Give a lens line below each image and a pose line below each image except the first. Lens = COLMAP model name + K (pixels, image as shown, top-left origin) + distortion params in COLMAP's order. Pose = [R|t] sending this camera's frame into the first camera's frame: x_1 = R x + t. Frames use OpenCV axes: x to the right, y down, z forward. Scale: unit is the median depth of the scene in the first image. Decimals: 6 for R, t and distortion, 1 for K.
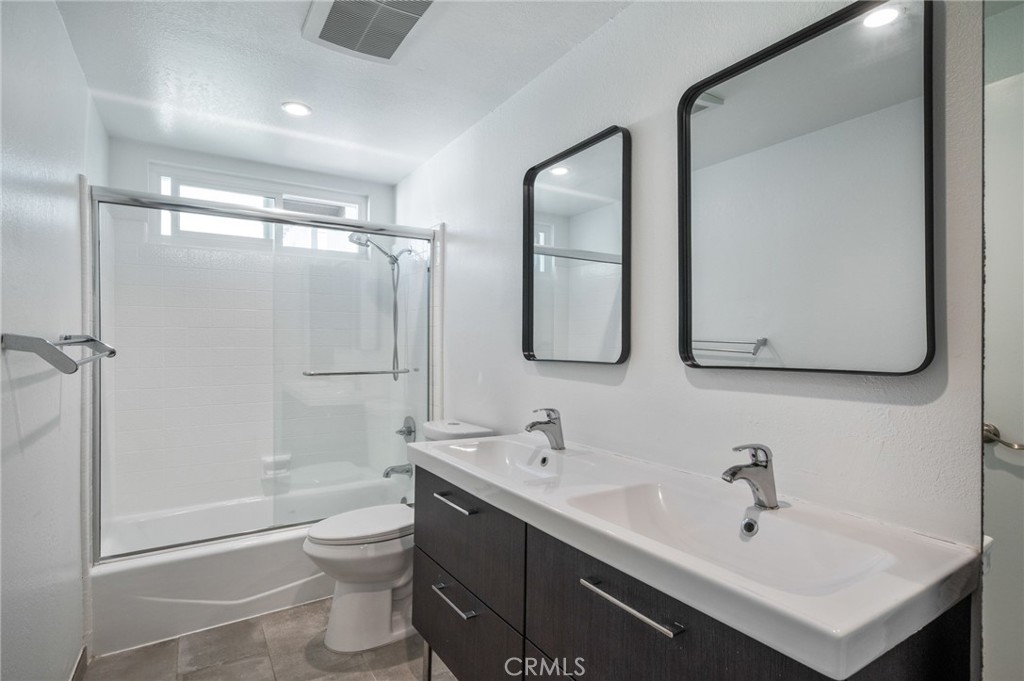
lens RADIAL K [[508.9, 0, 514.5], [0, 508.9, 343.9], [0, 0, 1]] dist [-0.001439, 0.000142]
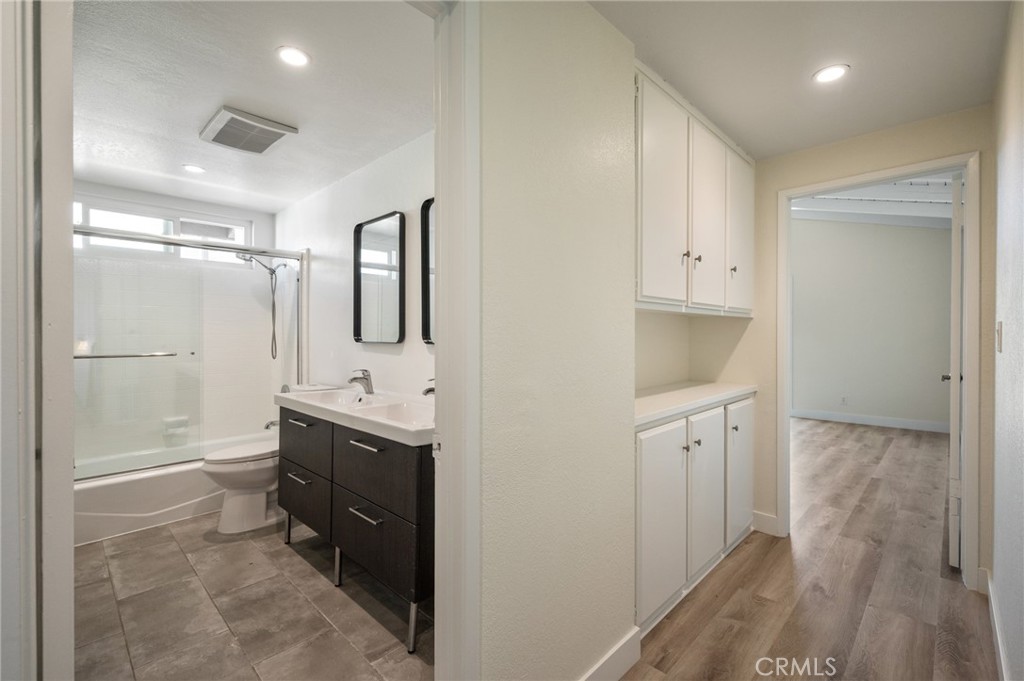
lens RADIAL K [[444.8, 0, 508.4], [0, 444.8, 334.1], [0, 0, 1]] dist [-0.002326, -0.000305]
pose [[0.974964, -0.003078, 0.222343, 0.171685], [0.002377, 0.999991, 0.003418, 0.002777], [-0.222352, -0.002804, 0.974963, -0.460419]]
